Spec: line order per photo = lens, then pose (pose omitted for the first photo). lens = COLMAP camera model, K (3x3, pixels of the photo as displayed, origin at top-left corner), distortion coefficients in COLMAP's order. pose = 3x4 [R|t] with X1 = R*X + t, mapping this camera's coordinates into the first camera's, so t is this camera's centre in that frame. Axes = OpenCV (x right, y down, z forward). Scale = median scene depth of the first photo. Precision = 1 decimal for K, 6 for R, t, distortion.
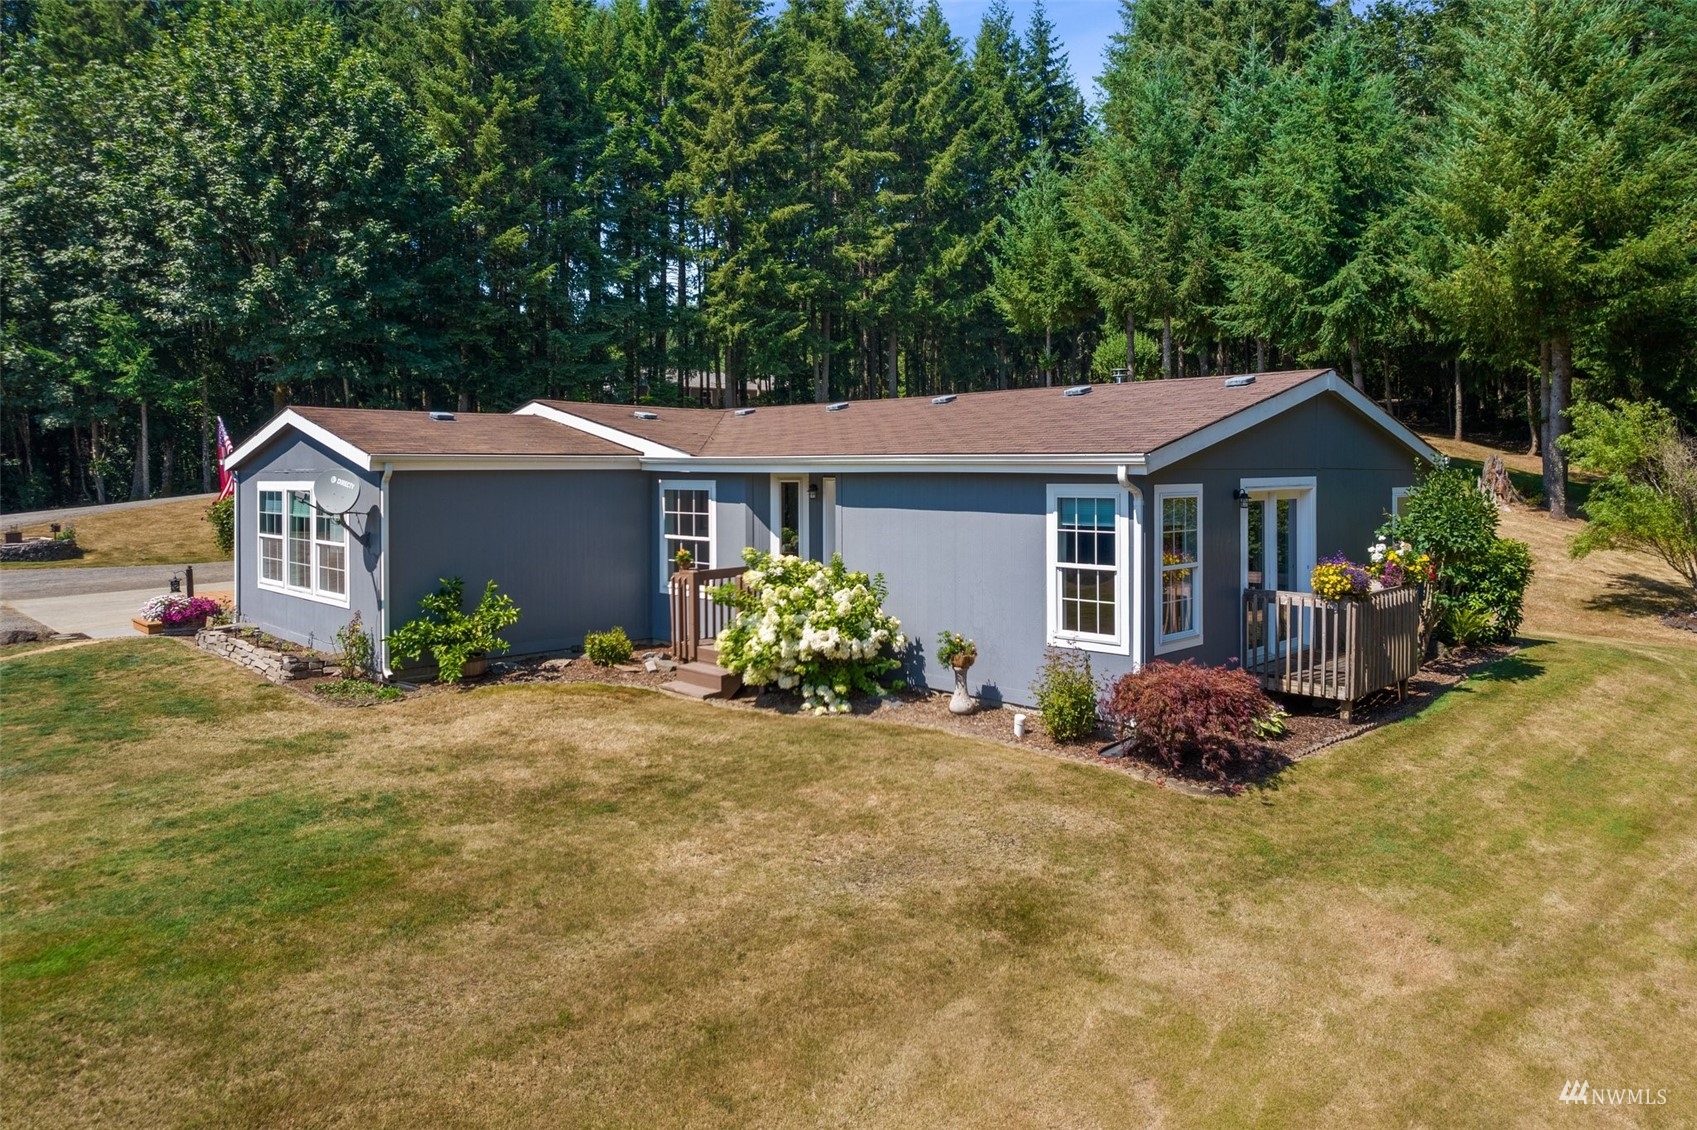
lens RADIAL K [[1076.6, 0, 848.5], [0, 1076.6, 565.0], [0, 0, 1]] dist [-0.068417, 0.001897]
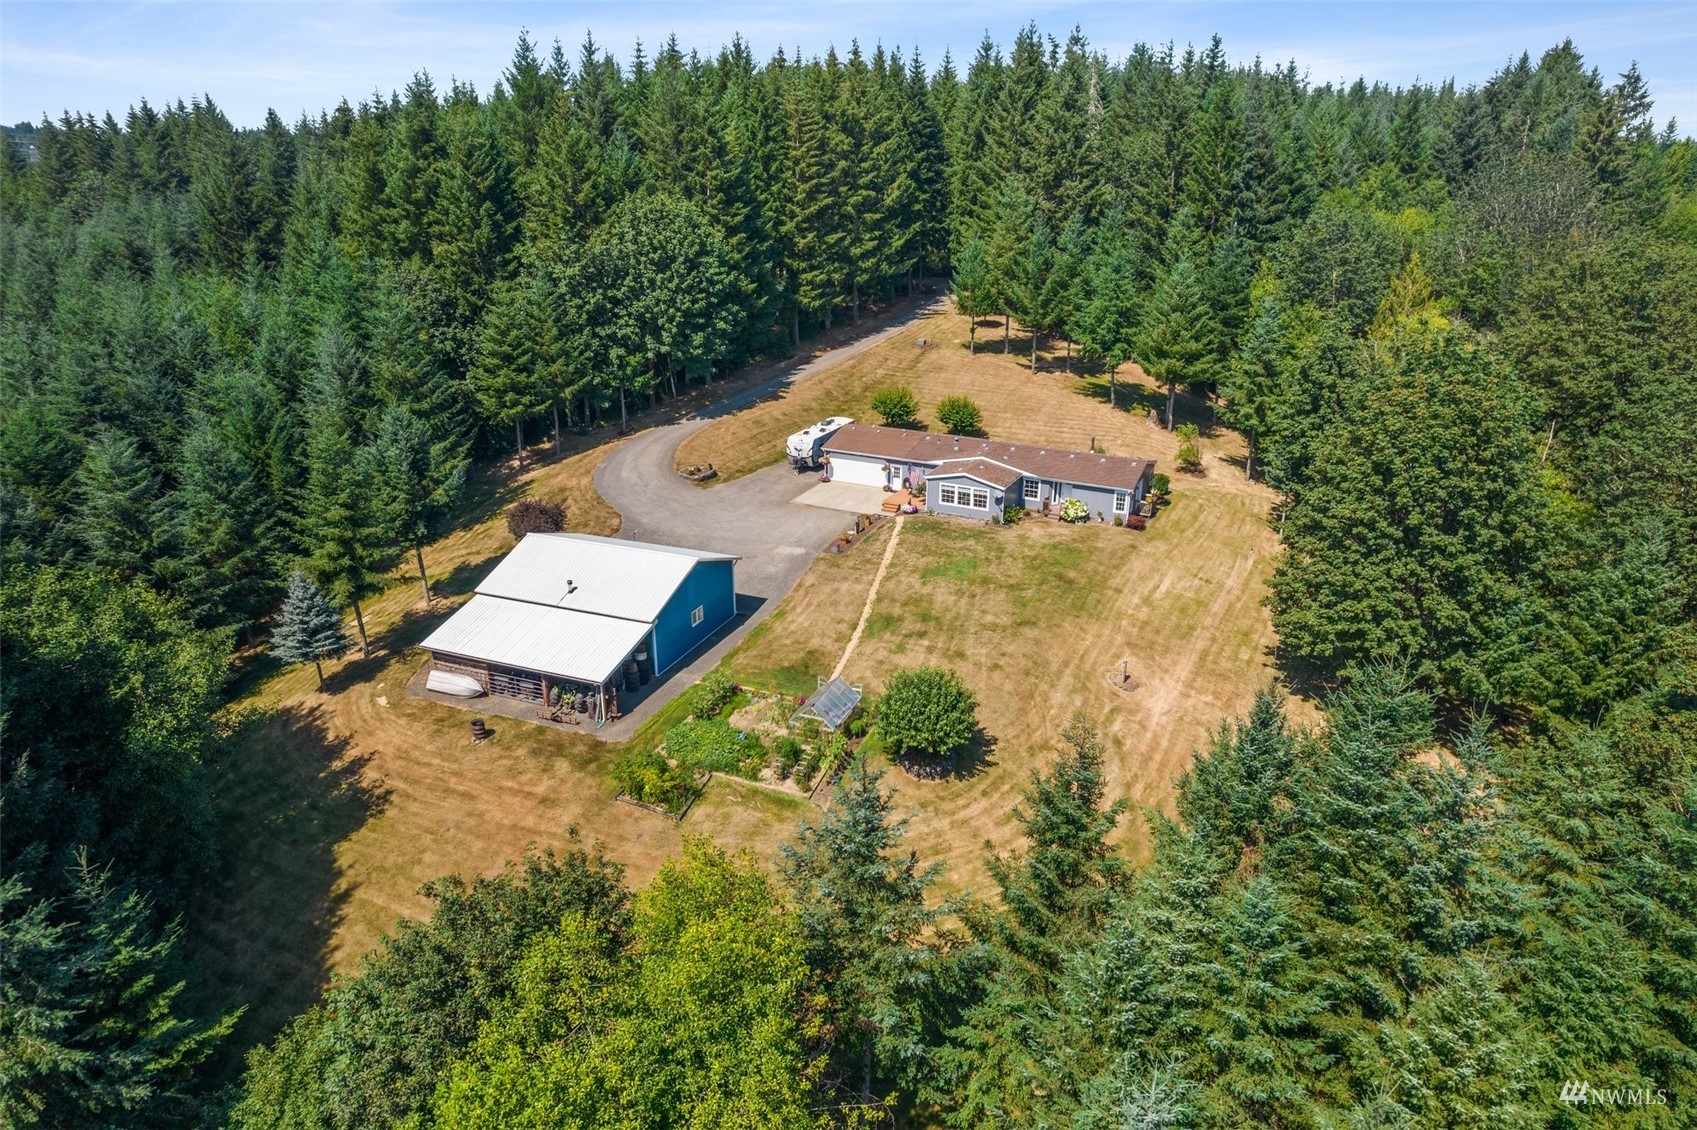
lens RADIAL K [[1076.6, 0, 848.5], [0, 1076.6, 565.0], [0, 0, 1]] dist [-0.068417, 0.001897]
pose [[0.944487, -0.123936, 0.304277, -3.643213], [0.031548, 0.956054, 0.291488, -1.701788], [-0.327032, -0.265707, 0.906890, -4.913206]]
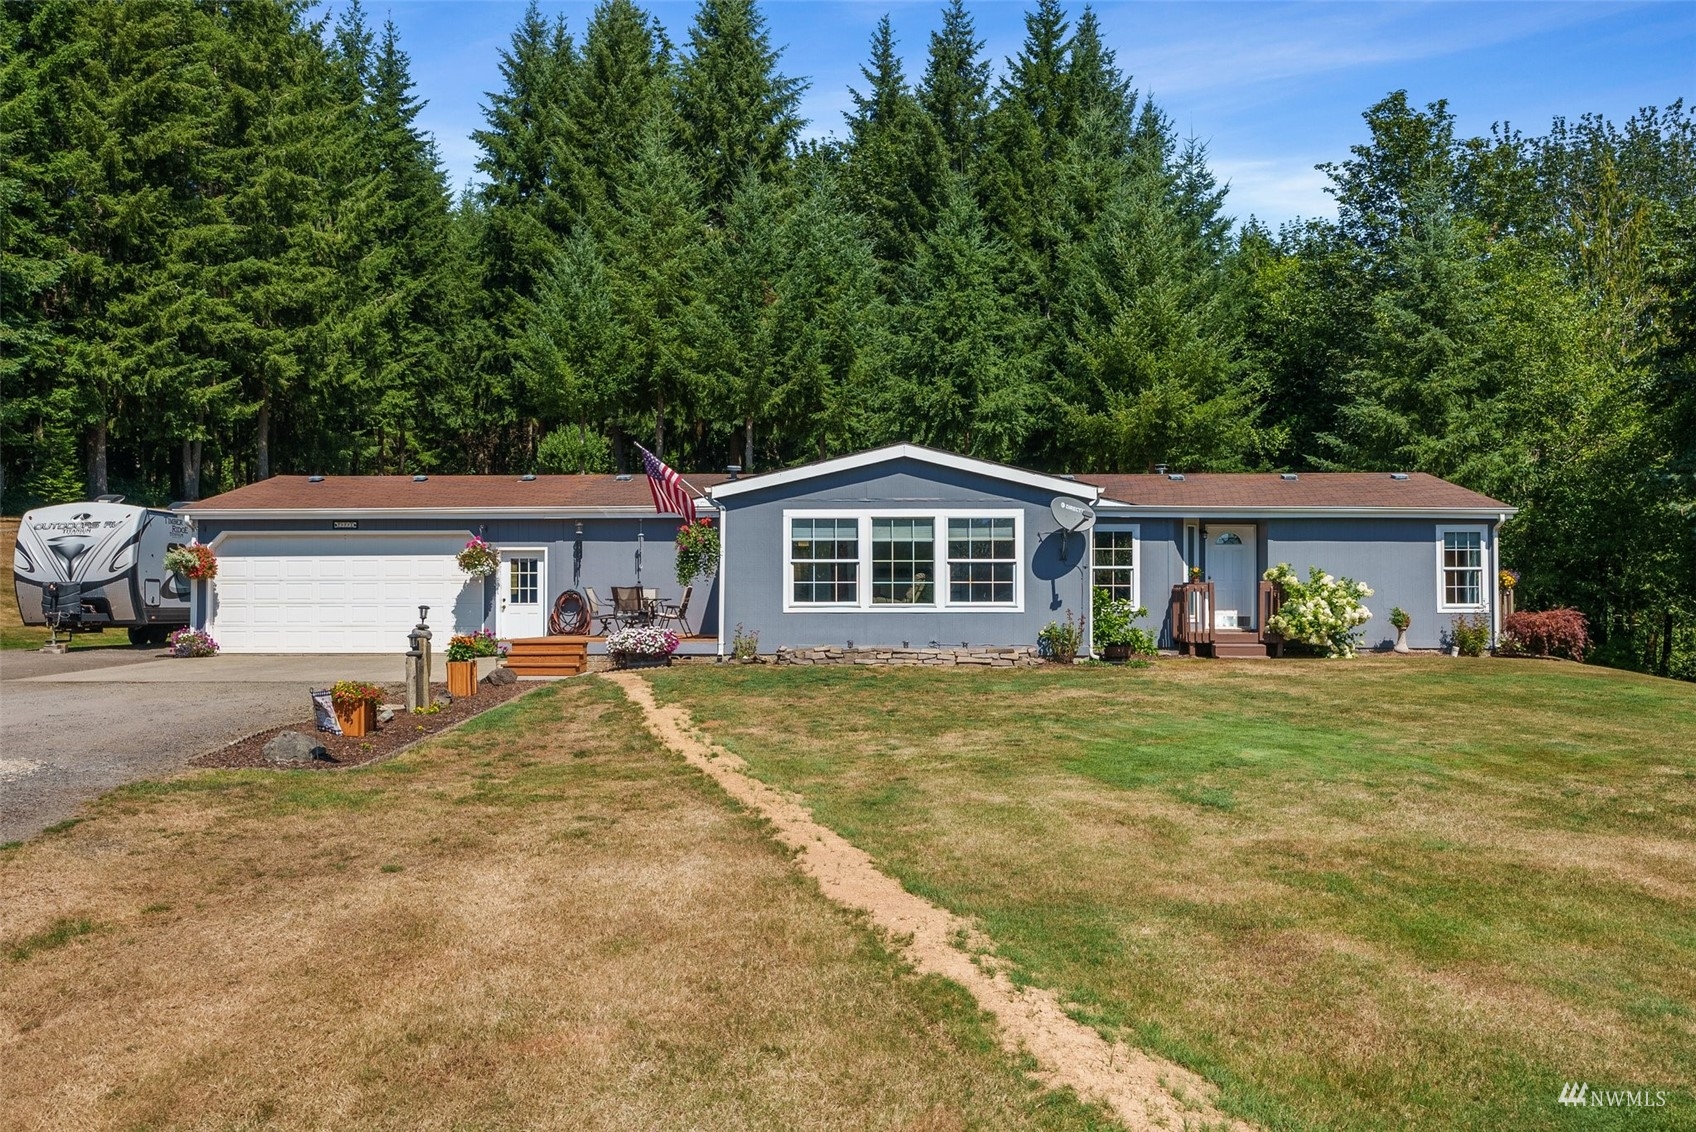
lens RADIAL K [[1334.6, 0, 848.0], [0, 1334.6, 566.0], [0, 0, 1]] dist [0.000613, 0.004343]
pose [[0.708399, 0.018710, 0.705564, -2.131083], [0.055888, 0.995023, -0.082497, 0.126556], [-0.703596, 0.097873, 0.703827, 0.097978]]
